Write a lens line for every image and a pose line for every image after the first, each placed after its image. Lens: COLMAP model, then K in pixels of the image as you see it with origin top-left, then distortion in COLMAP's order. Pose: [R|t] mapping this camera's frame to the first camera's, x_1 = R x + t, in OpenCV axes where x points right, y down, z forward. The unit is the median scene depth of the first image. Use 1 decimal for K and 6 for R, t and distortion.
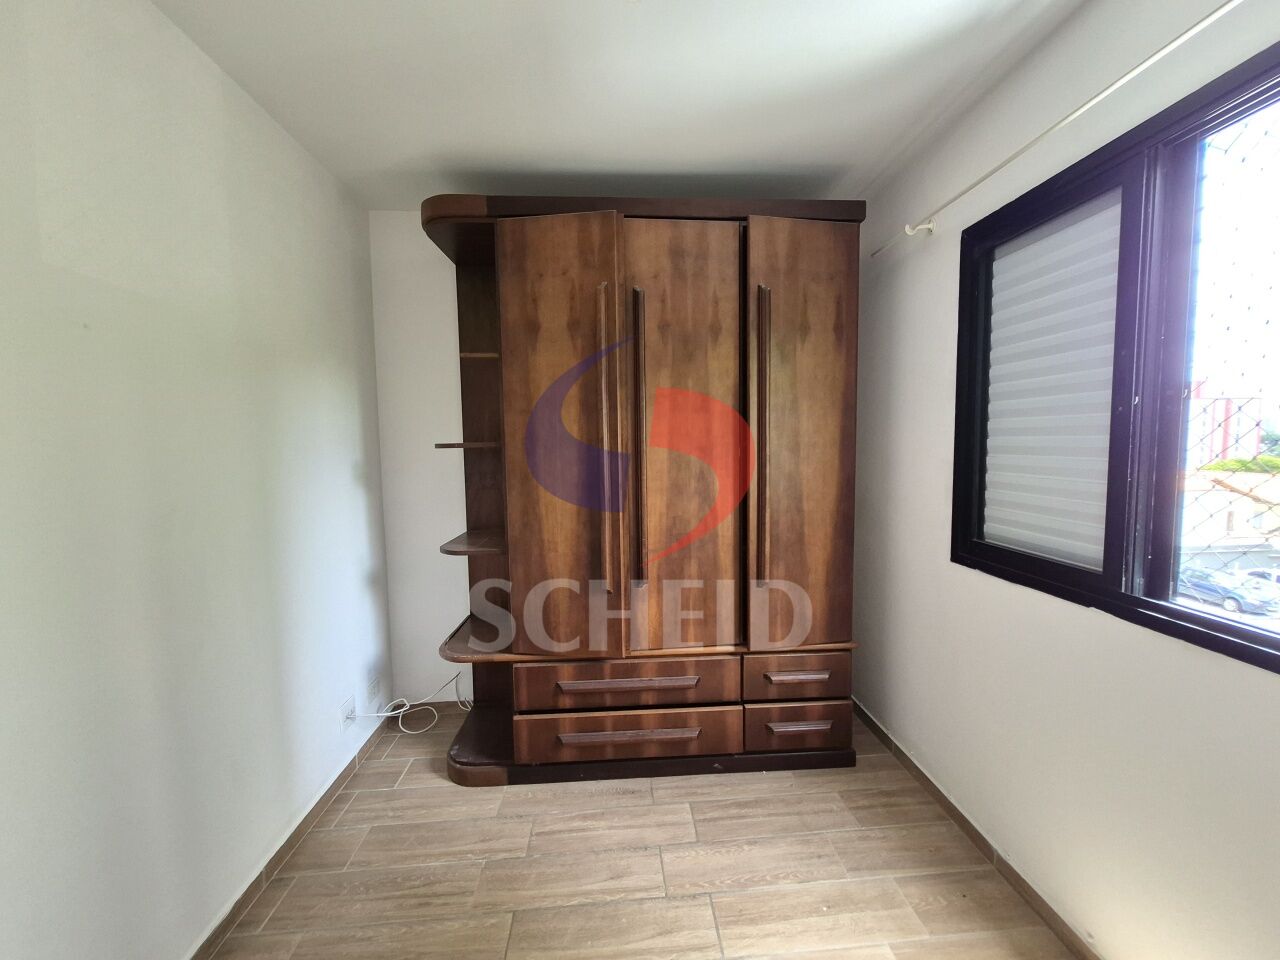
lens RADIAL K [[500.5, 0, 647.8], [0, 500.5, 483.2], [0, 0, 1]] dist [0.004619, -0.002967]
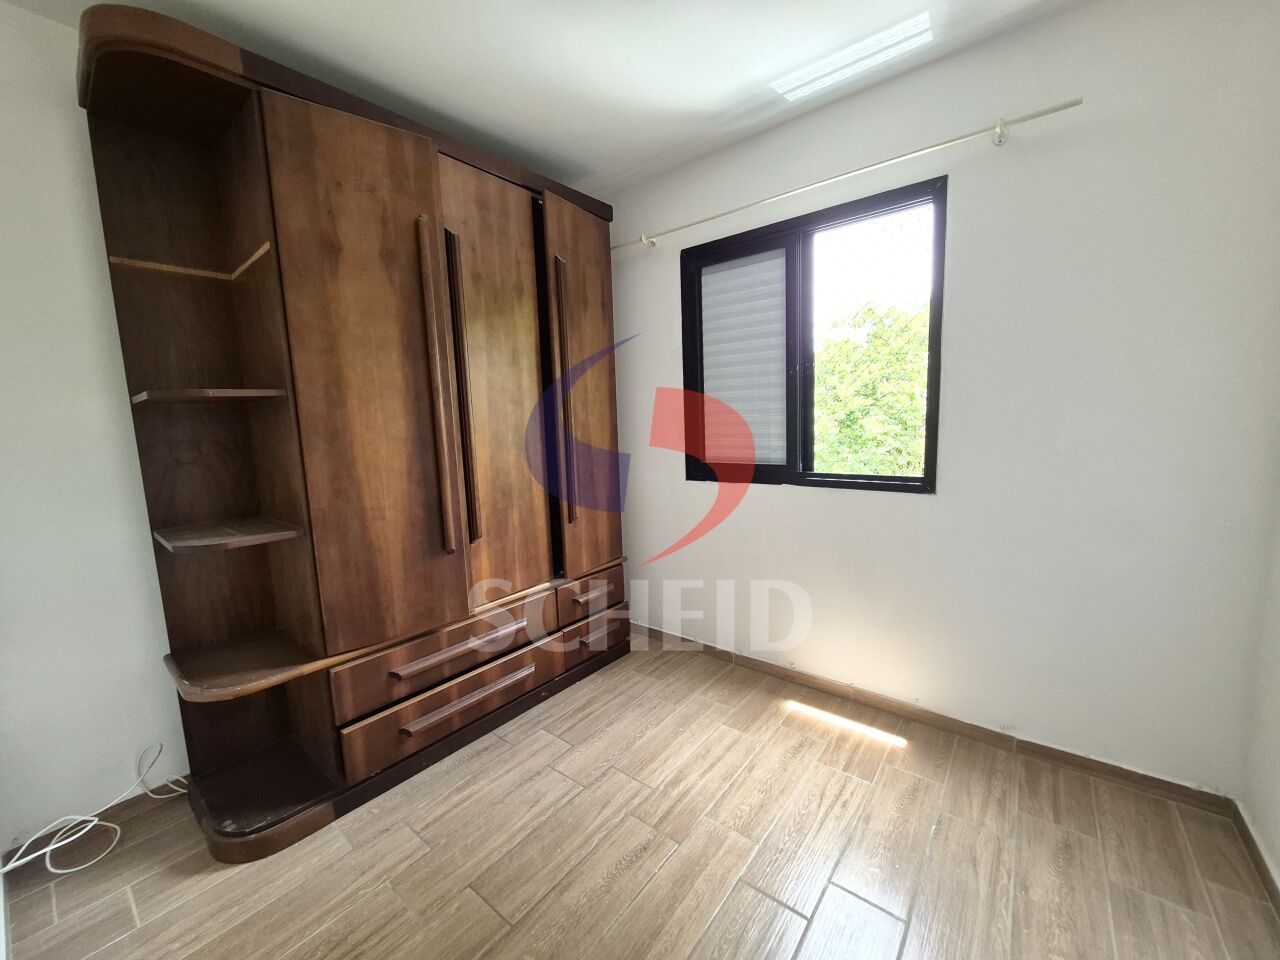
lens RADIAL K [[500.5, 0, 647.8], [0, 500.5, 483.2], [0, 0, 1]] dist [0.004619, -0.002967]
pose [[0.684214, -0.104965, 0.721688, -0.499876], [0.084255, 0.994339, 0.064740, 0.058611], [-0.724398, 0.016510, 0.689184, 0.078278]]
